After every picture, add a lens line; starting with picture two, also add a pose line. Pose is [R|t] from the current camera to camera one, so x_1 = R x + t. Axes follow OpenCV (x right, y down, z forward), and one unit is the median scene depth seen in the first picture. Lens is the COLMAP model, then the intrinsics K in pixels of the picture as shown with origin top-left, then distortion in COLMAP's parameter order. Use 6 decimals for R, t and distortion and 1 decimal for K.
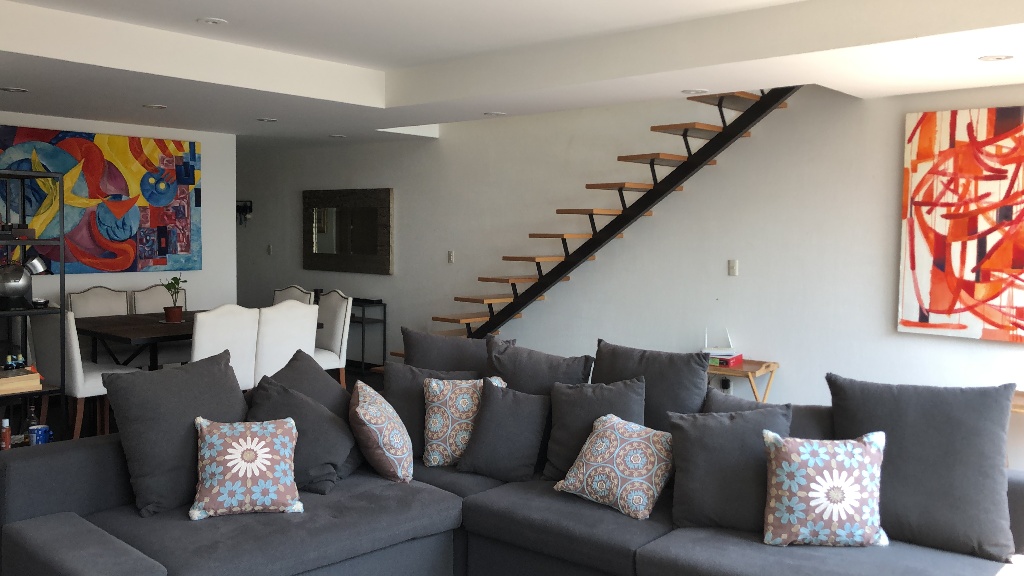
lens RADIAL K [[893.3, 0, 512.0], [0, 893.3, 288.0], [0, 0, 1]] dist [0.059065, -0.059458]
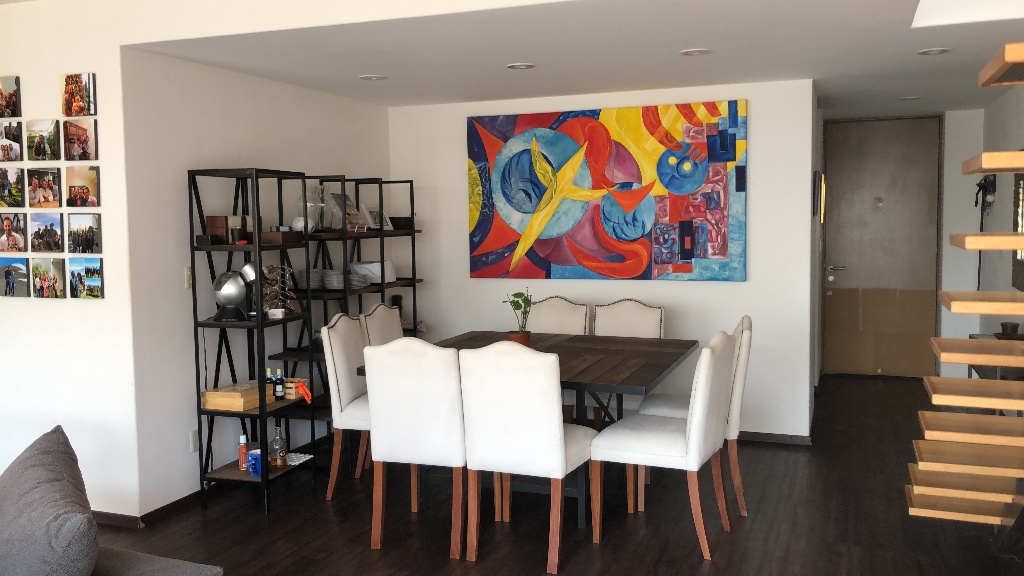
lens RADIAL K [[893.3, 0, 512.0], [0, 893.3, 288.0], [0, 0, 1]] dist [0.059065, -0.059458]
pose [[0.339381, 0.059697, -0.938753, 0.267693], [-0.042904, 0.997928, 0.047950, -0.042853], [0.939670, 0.024003, 0.341239, 0.619117]]
